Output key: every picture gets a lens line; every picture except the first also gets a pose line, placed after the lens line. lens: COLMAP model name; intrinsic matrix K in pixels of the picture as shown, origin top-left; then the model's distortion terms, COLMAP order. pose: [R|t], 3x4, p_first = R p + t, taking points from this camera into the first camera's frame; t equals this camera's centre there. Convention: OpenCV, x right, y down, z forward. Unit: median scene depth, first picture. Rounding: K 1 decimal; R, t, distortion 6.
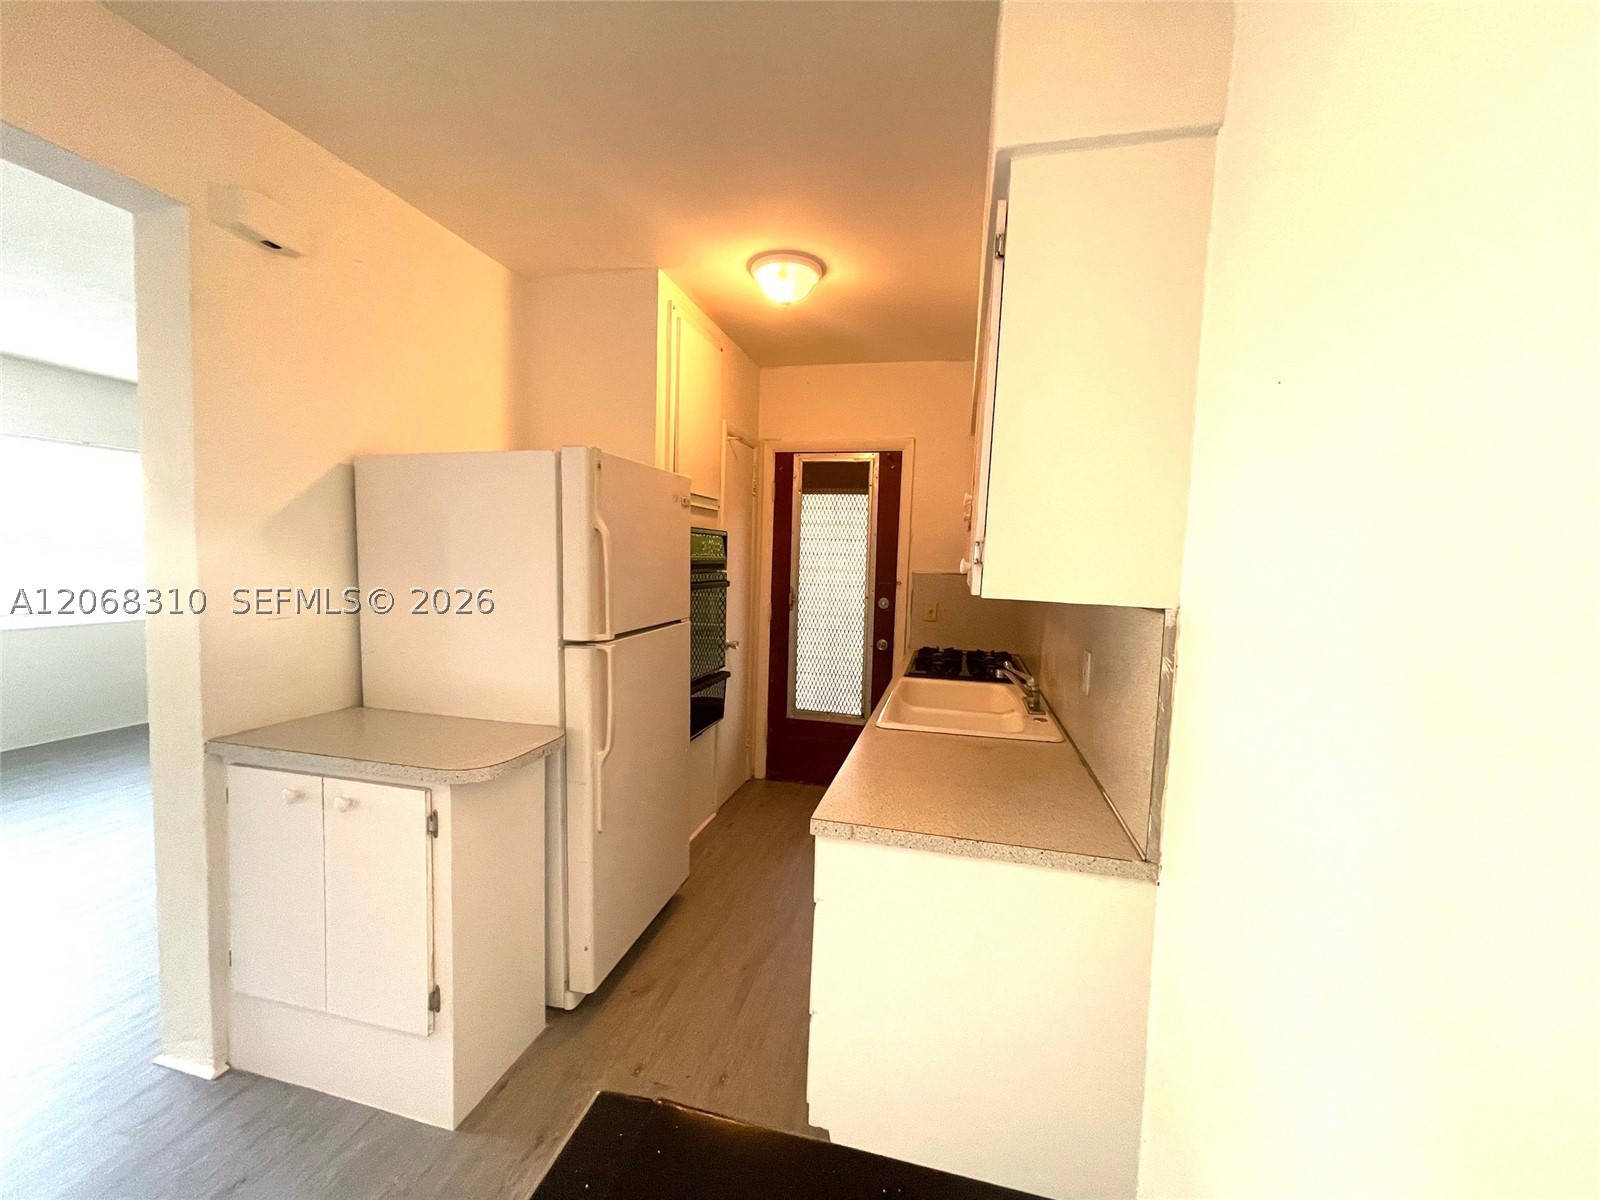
lens RADIAL K [[643.6, 0, 796.4], [0, 643.6, 604.7], [0, 0, 1]] dist [-0.000500, 0.000612]
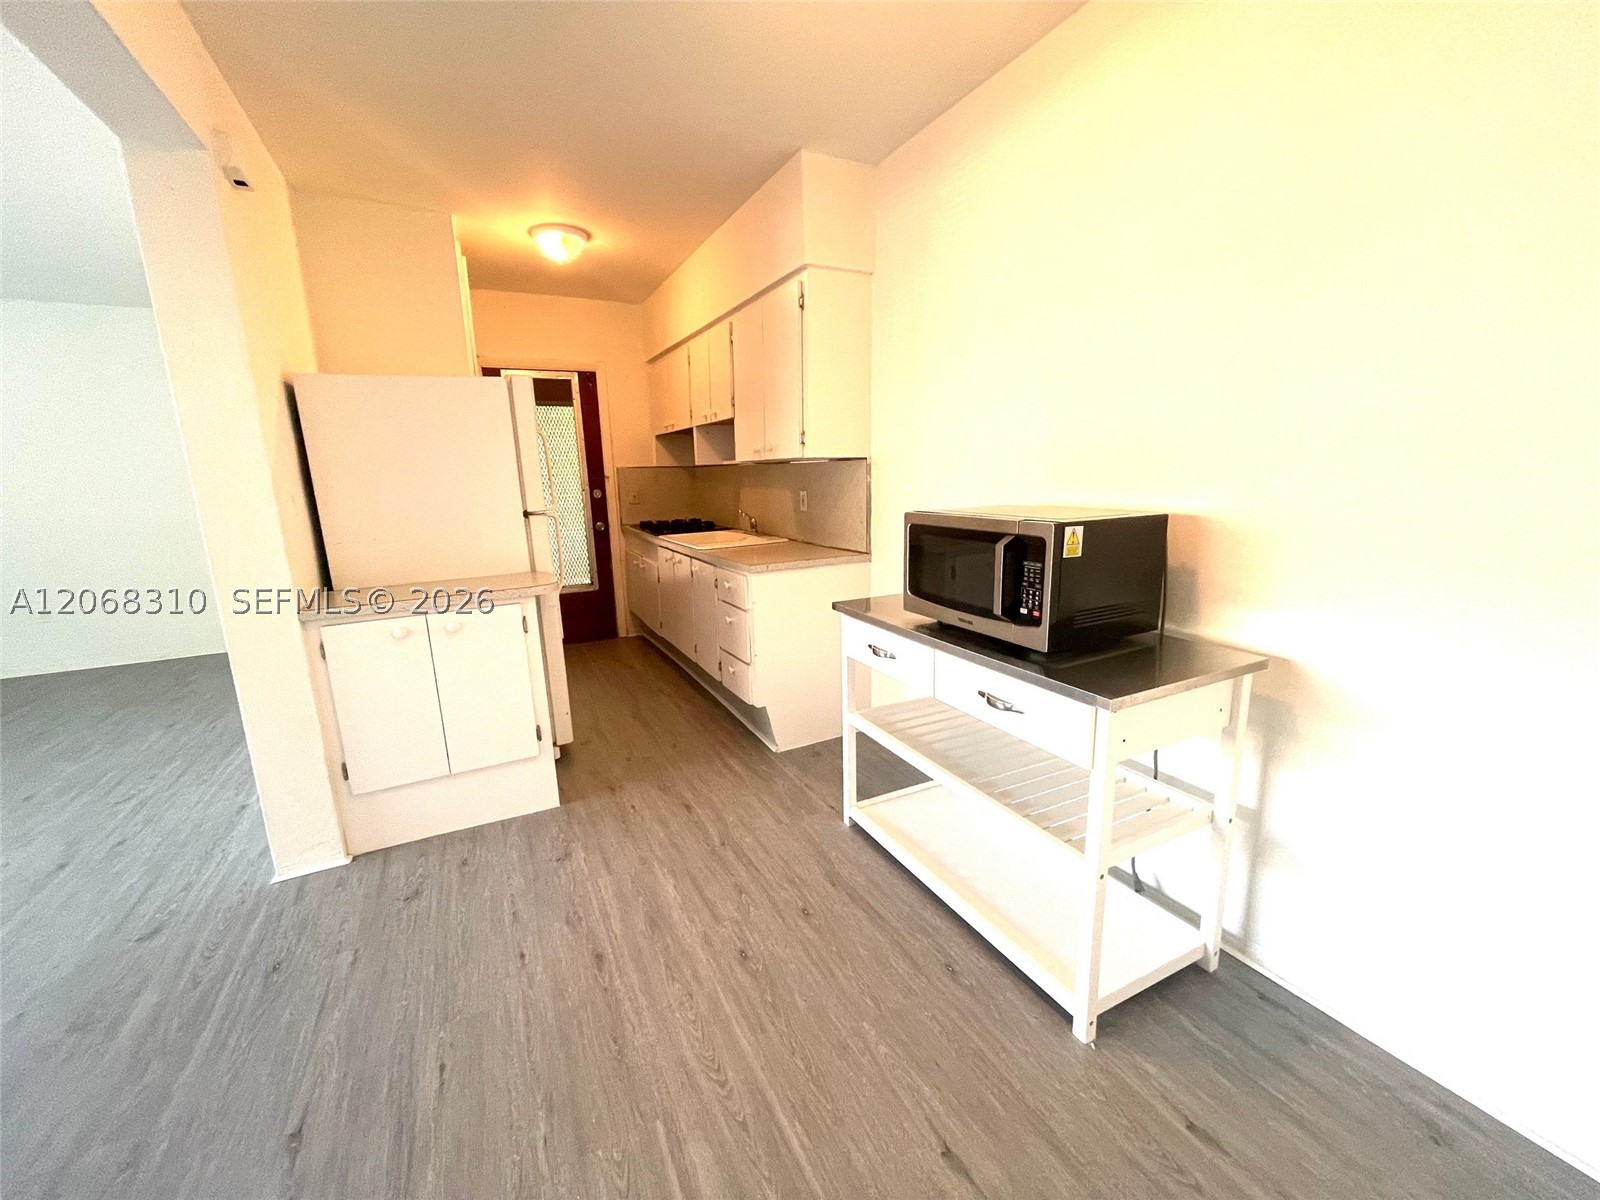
lens RADIAL K [[643.6, 0, 796.4], [0, 643.6, 604.7], [0, 0, 1]] dist [-0.000500, 0.000612]
pose [[0.752920, -0.186357, 0.631175, -0.473753], [0.100266, 0.980356, 0.169849, 0.041612], [-0.650429, -0.064597, 0.756816, -0.283551]]
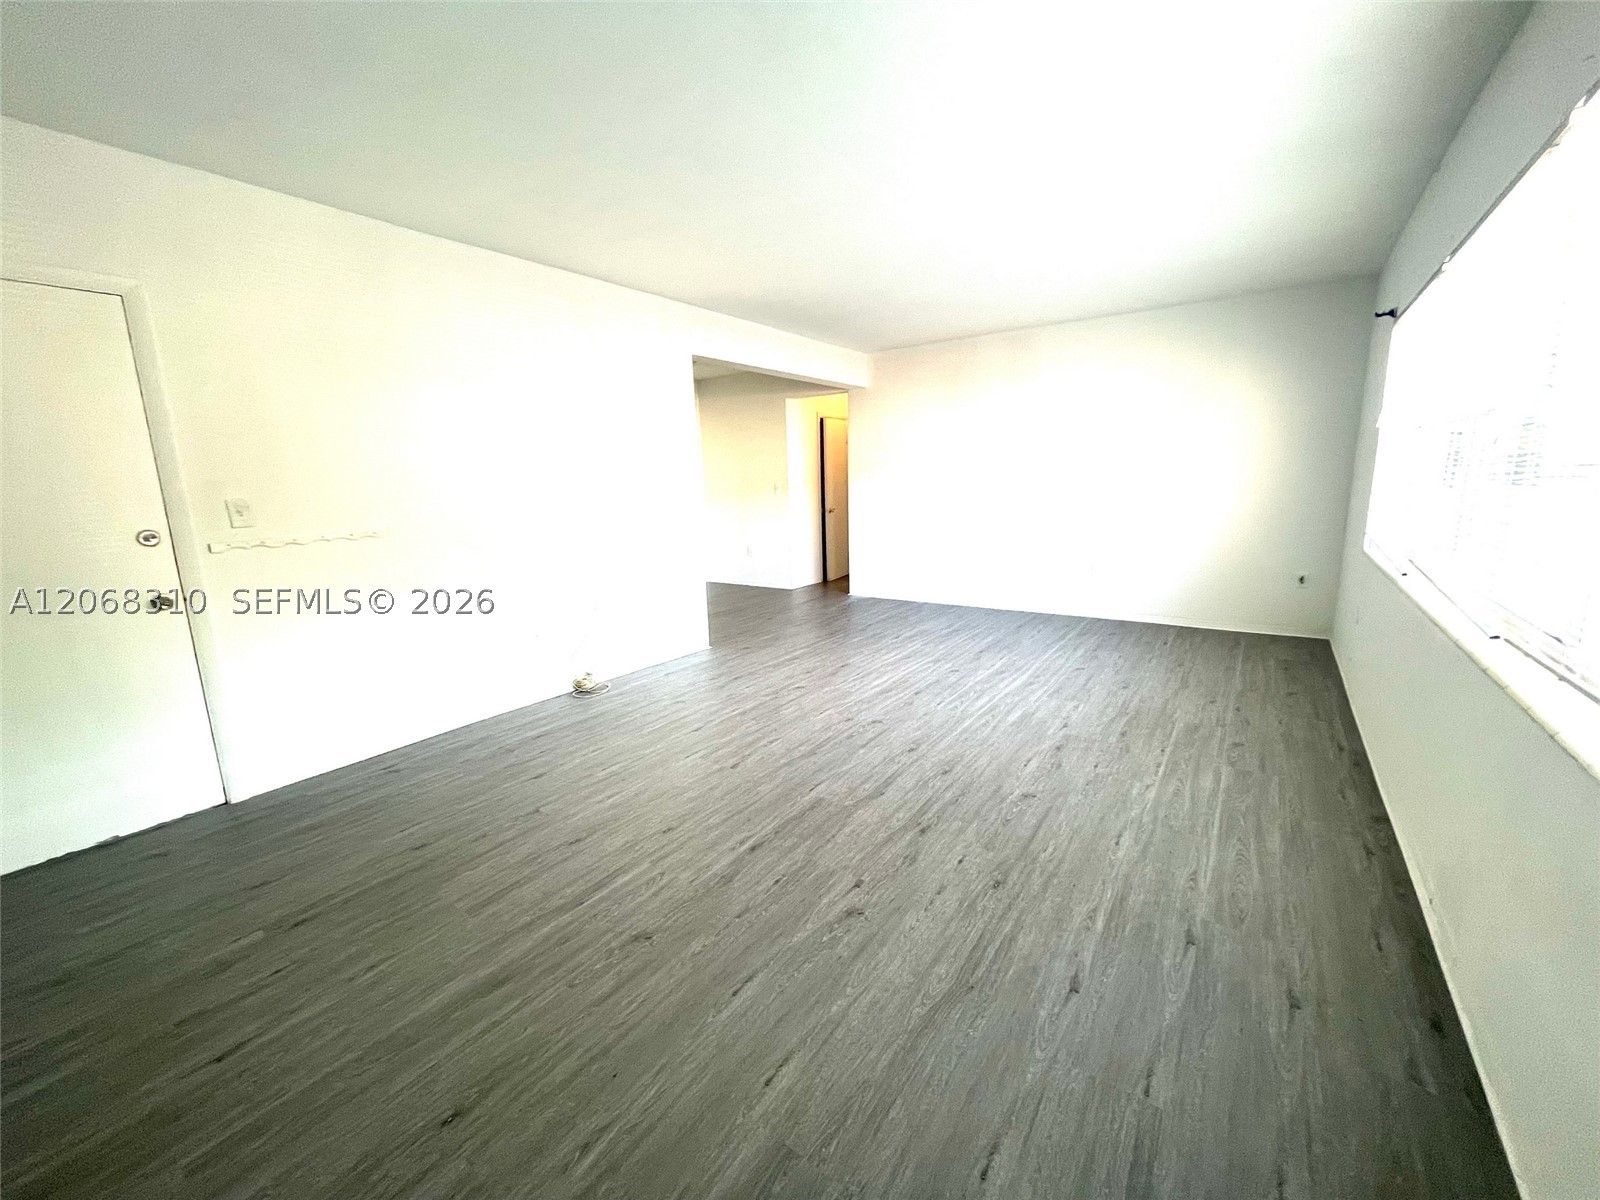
lens RADIAL K [[643.6, 0, 796.4], [0, 643.6, 604.7], [0, 0, 1]] dist [-0.000500, 0.000612]
pose [[-0.929835, -0.064954, 0.362200, -1.246413], [0.037356, 0.962551, 0.268515, -0.133152], [-0.366077, 0.263205, -0.892587, 1.773039]]
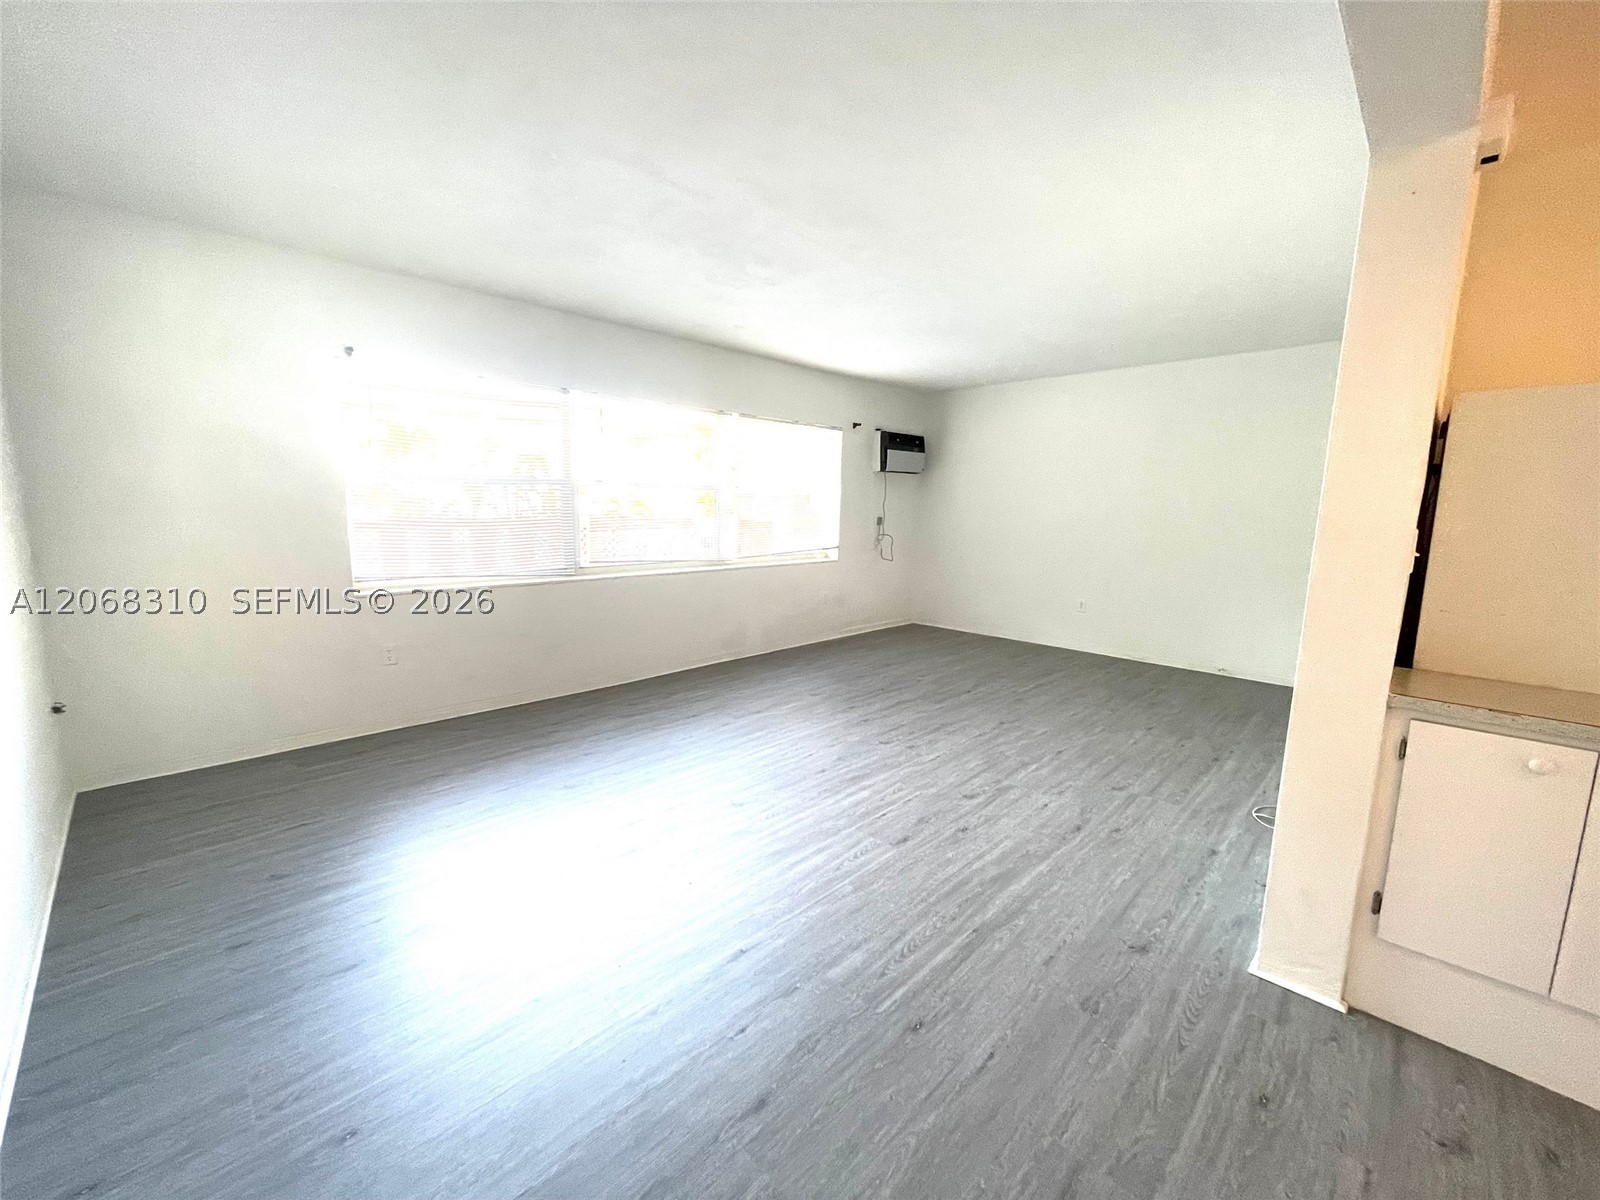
lens RADIAL K [[640.3, 0, 800.0], [0, 640.3, 600.0], [0, 0, 1]] dist [-0.014657, 0.000025]
pose [[0.862428, 0.069710, -0.501357, -0.599707], [-0.036456, 0.996454, 0.075838, 0.013106], [0.504865, -0.047127, 0.861911, -0.145612]]
